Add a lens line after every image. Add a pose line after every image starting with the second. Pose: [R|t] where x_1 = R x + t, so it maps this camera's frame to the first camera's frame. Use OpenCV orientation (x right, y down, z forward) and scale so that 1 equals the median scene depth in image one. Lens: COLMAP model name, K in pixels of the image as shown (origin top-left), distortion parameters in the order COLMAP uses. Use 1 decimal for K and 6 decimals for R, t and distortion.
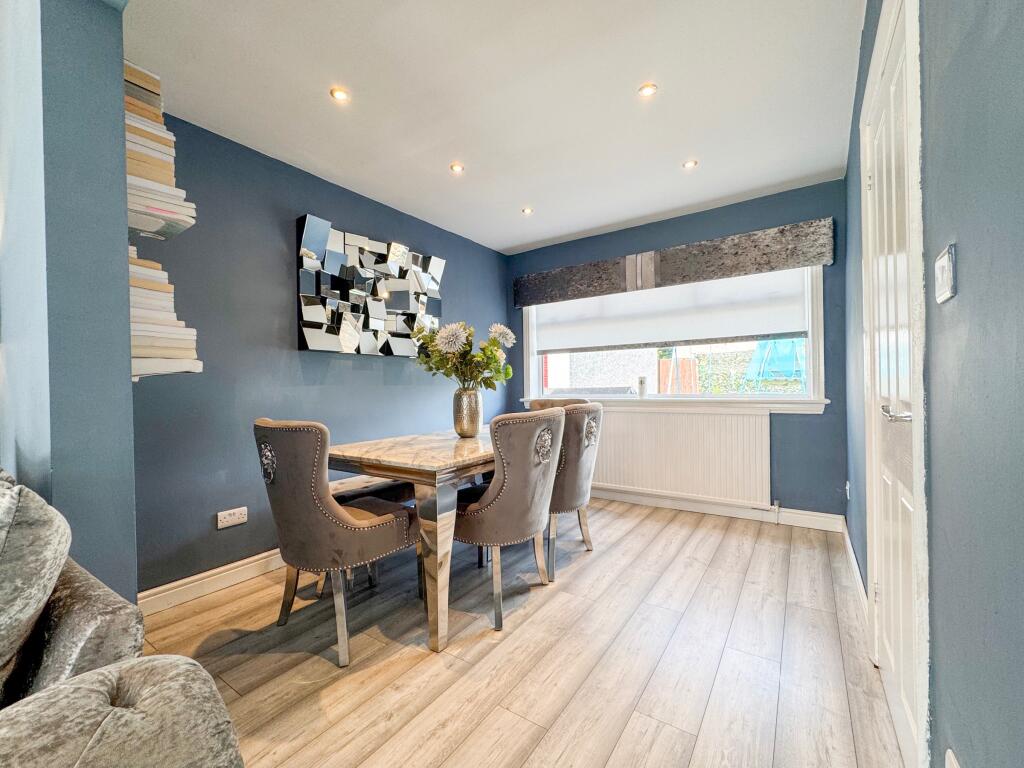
lens RADIAL K [[431.7, 0, 512.0], [0, 431.7, 384.0], [0, 0, 1]] dist [-0.012122, -0.000091]
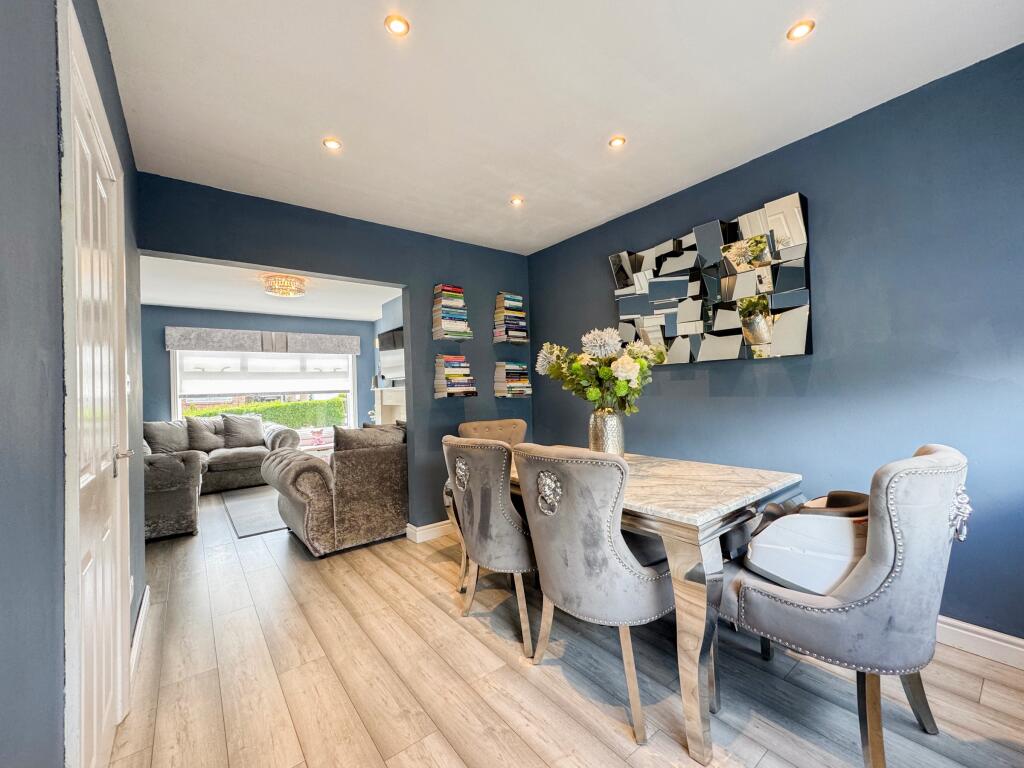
lens RADIAL K [[421.8, 0, 512.3], [0, 421.8, 377.9], [0, 0, 1]] dist [-0.000374, 0.000046]
pose [[-0.309712, 0.006718, -0.950807, 1.188102], [0.038561, 0.999241, -0.005500, -0.085916], [0.950048, -0.038367, -0.309736, 1.736448]]
